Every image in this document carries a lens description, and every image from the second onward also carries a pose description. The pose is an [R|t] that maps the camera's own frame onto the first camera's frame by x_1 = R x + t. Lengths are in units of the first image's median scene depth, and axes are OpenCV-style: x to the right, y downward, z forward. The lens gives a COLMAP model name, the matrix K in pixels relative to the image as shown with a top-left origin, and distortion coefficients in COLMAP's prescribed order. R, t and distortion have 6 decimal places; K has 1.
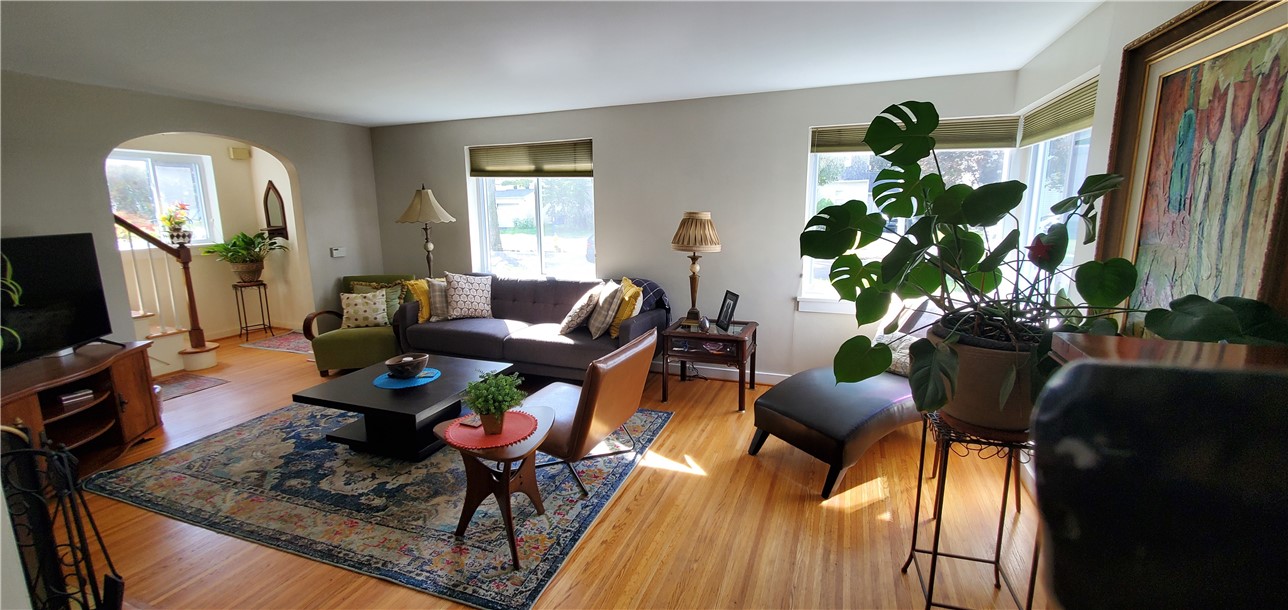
lens RADIAL K [[524.0, 0, 622.4], [0, 524.0, 295.3], [0, 0, 1]] dist [0.026446, -0.000737]
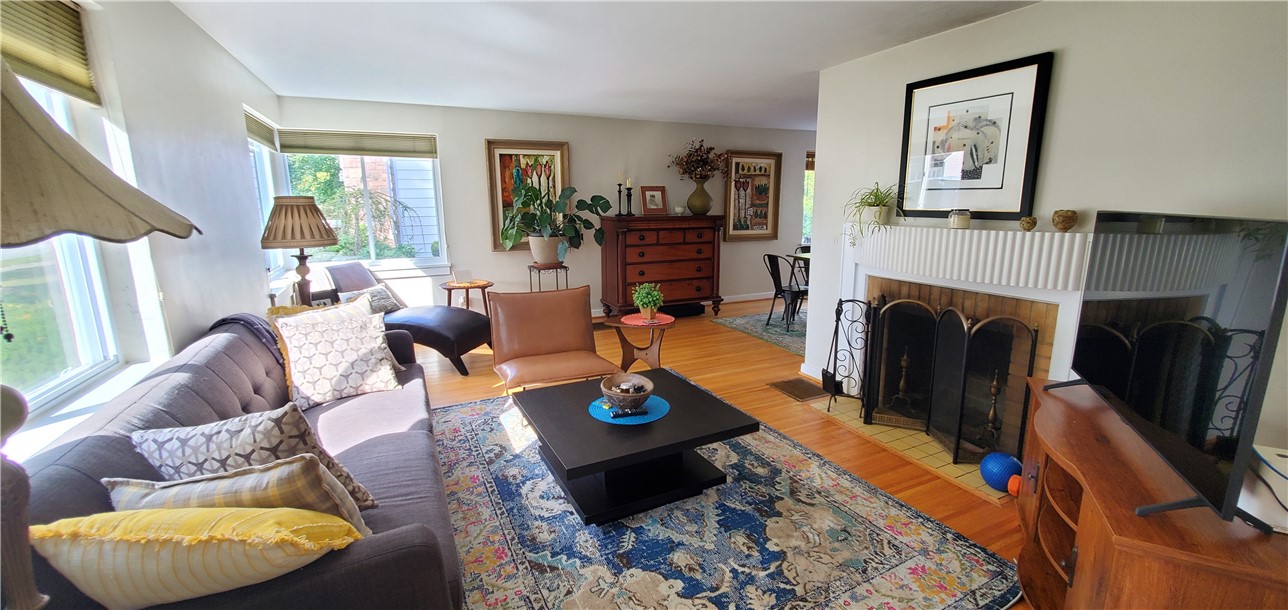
lens RADIAL K [[524.0, 0, 642.8], [0, 524.0, 305.8], [0, 0, 1]] dist [0.026446, -0.000737]
pose [[-0.751008, -0.115539, 0.650106, -0.880588], [0.111518, 0.948234, 0.297350, -0.207787], [-0.650808, 0.295810, -0.699247, 1.449329]]
